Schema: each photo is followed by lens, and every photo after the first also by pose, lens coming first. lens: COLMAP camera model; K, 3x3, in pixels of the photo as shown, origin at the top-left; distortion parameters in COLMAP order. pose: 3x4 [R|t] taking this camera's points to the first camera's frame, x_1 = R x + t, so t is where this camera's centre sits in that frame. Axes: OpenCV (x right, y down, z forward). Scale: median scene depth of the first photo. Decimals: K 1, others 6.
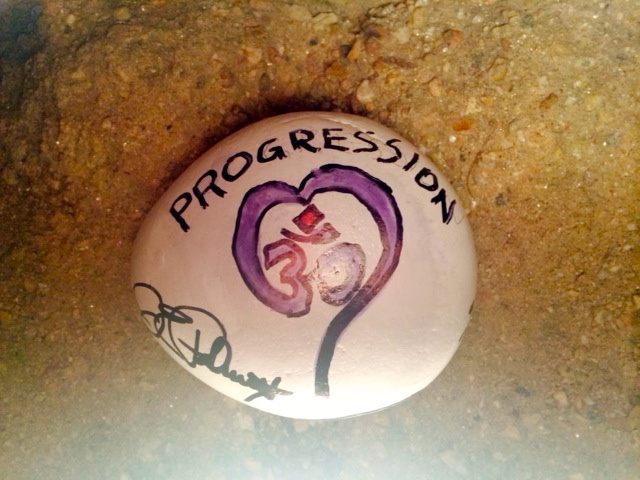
lens RADIAL K [[547.9, 0, 320.0], [0, 547.9, 240.0], [0, 0, 1]] dist [0.090099, -0.162687]
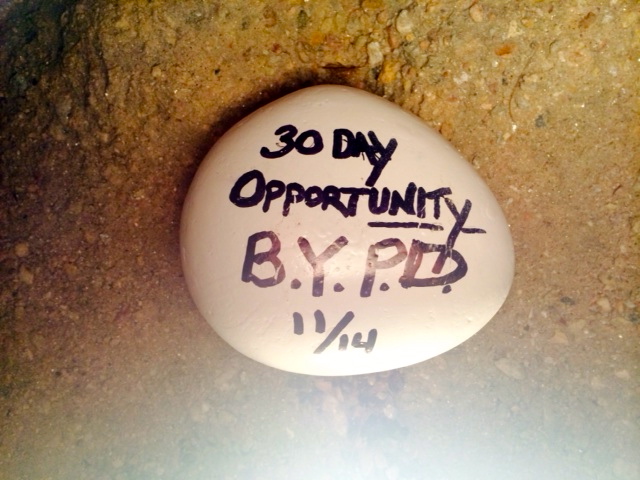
lens RADIAL K [[547.9, 0, 320.0], [0, 547.9, 240.0], [0, 0, 1]] dist [0.090099, -0.162687]
pose [[0.997147, -0.073032, 0.019088, -0.123490], [0.070900, 0.992926, 0.095246, 0.020026], [-0.025909, -0.093621, 0.995271, -0.044028]]
